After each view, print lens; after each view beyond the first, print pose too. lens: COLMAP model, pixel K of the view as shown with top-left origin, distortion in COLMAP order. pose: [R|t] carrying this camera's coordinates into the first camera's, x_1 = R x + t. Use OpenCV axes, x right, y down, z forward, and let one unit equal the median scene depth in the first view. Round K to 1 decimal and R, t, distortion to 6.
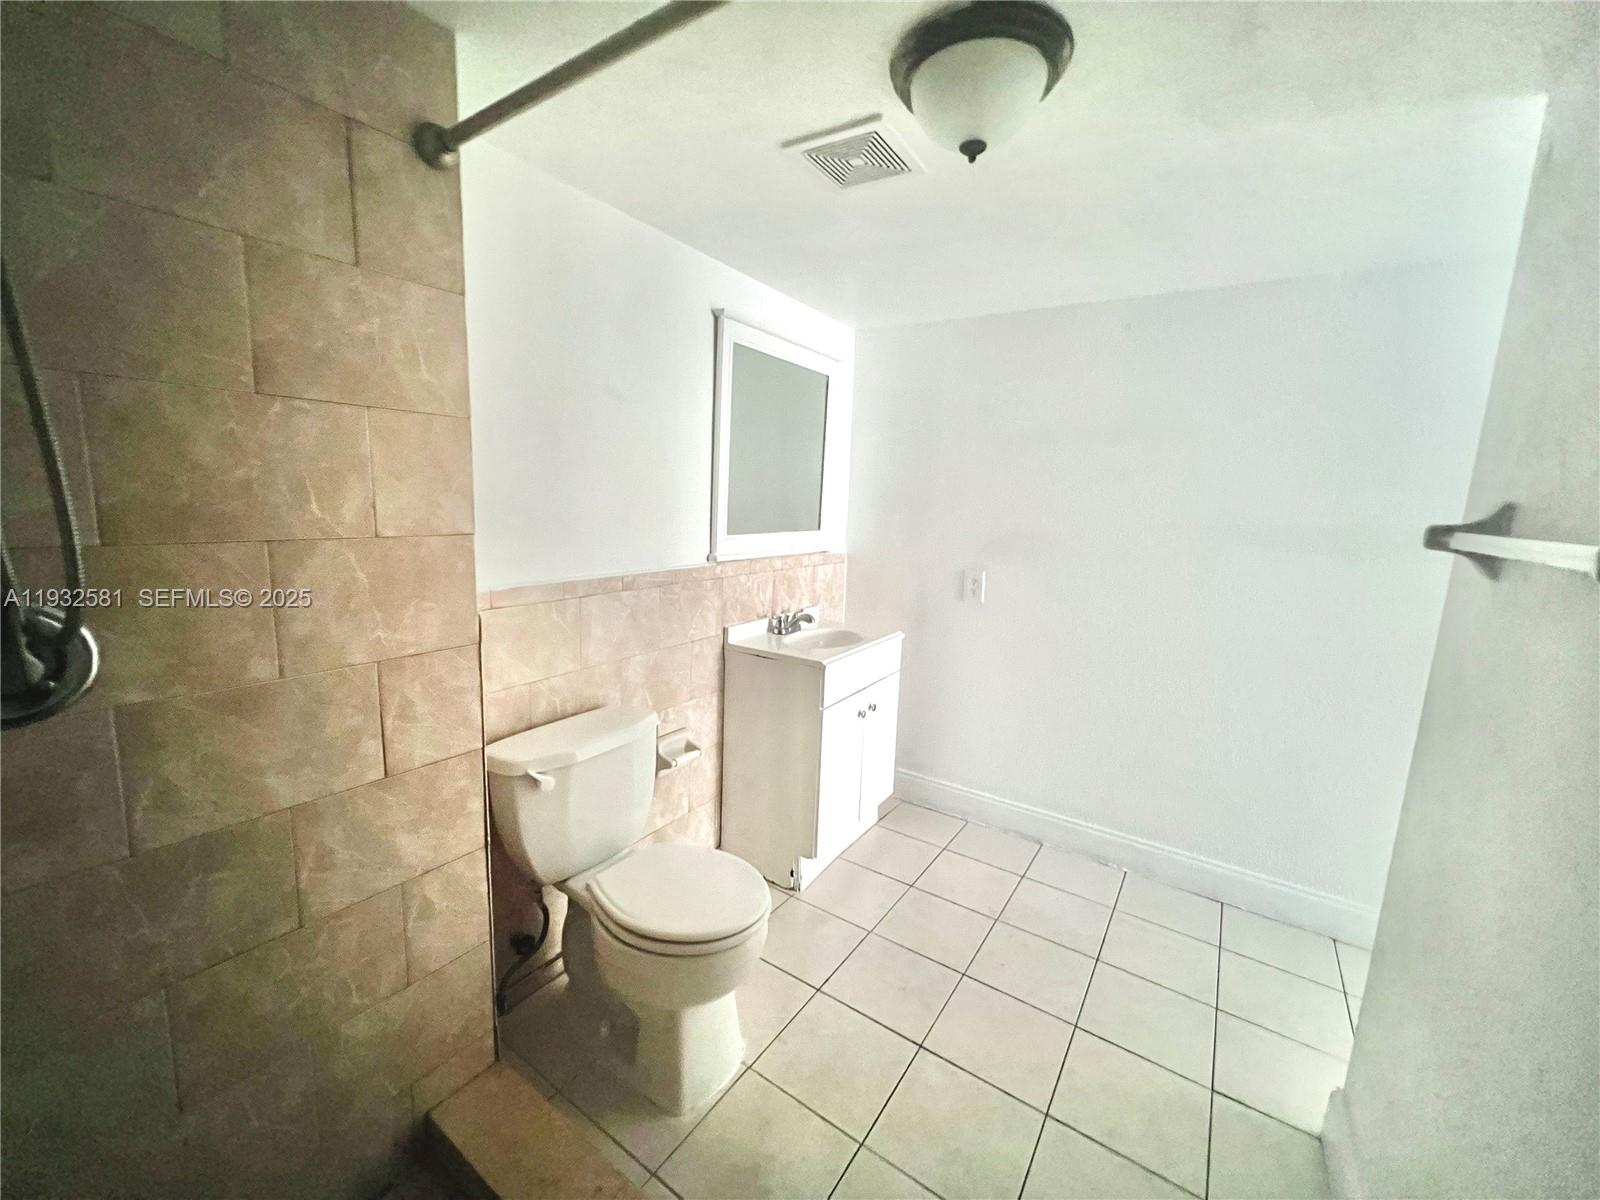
lens RADIAL K [[645.4, 0, 796.5], [0, 645.4, 598.7], [0, 0, 1]] dist [-0.000214, 0.000115]
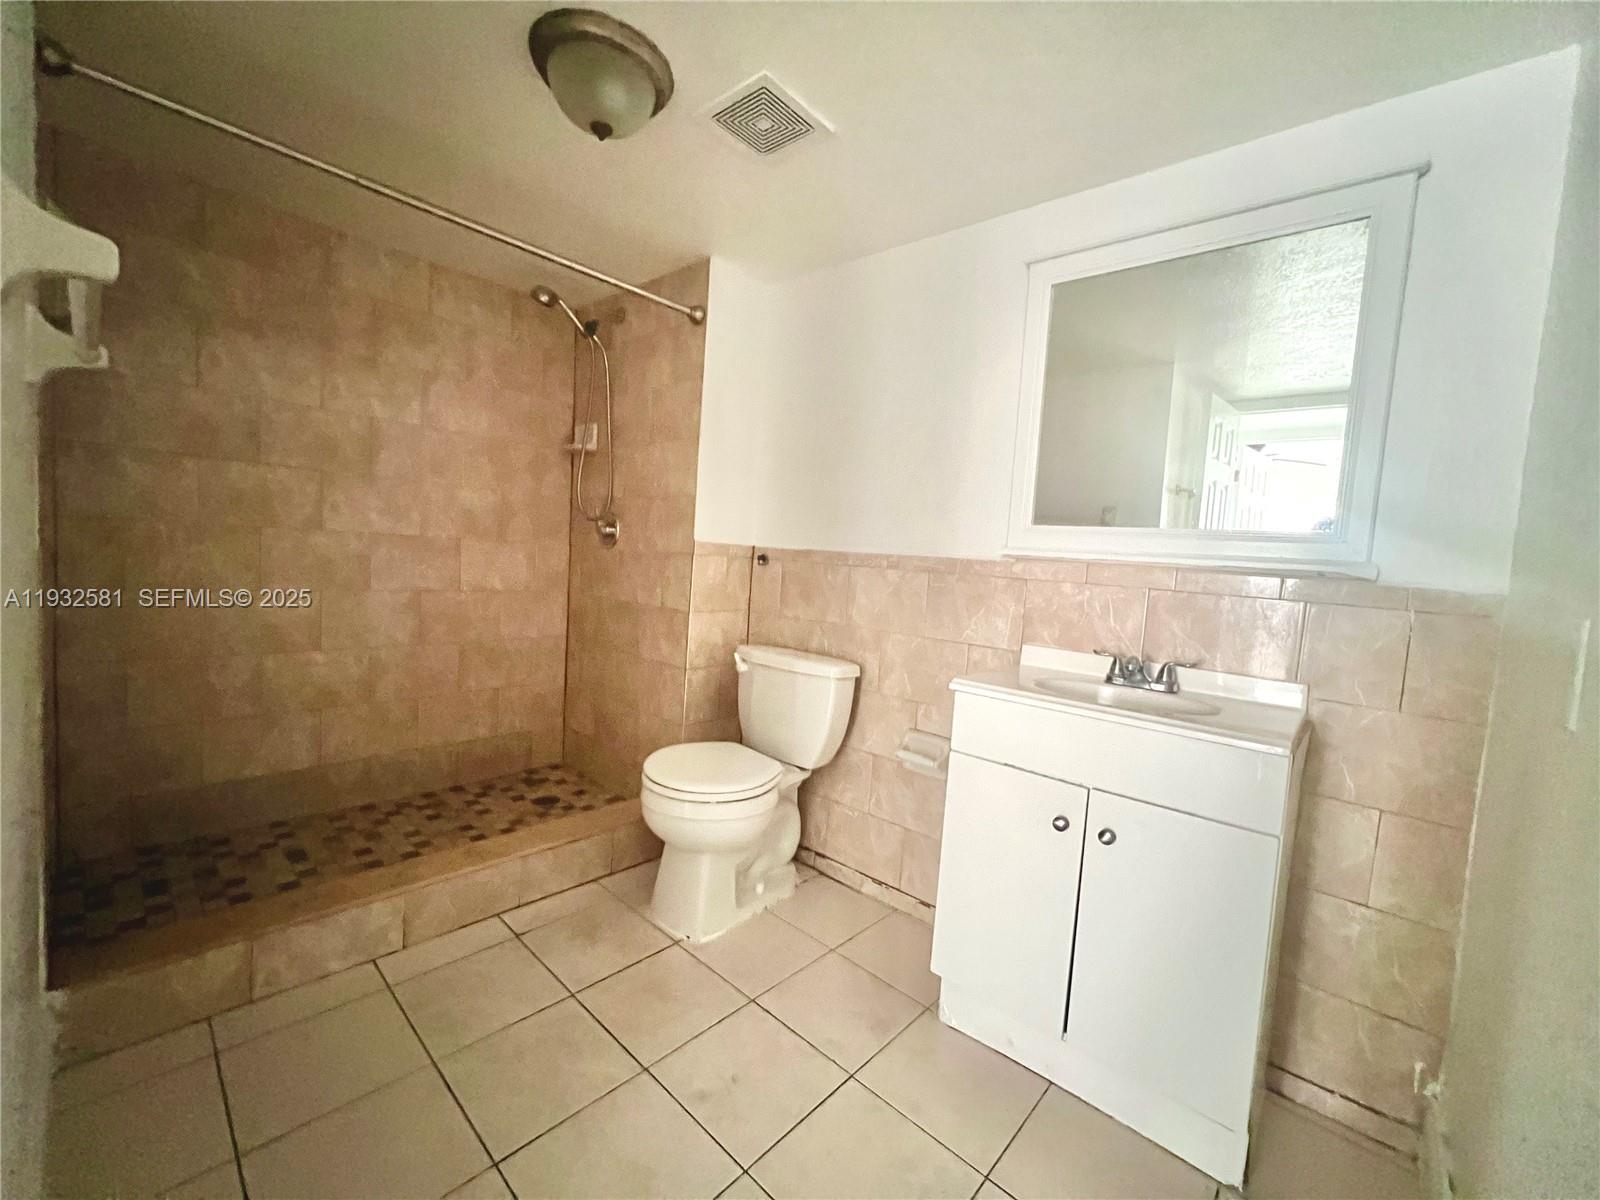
lens RADIAL K [[645.4, 0, 796.5], [0, 645.4, 598.7], [0, 0, 1]] dist [-0.000214, 0.000115]
pose [[-0.134714, 0.012575, -0.990805, 0.800631], [-0.234471, 0.971118, 0.044204, 0.024192], [0.962744, 0.238270, -0.127874, 0.944048]]
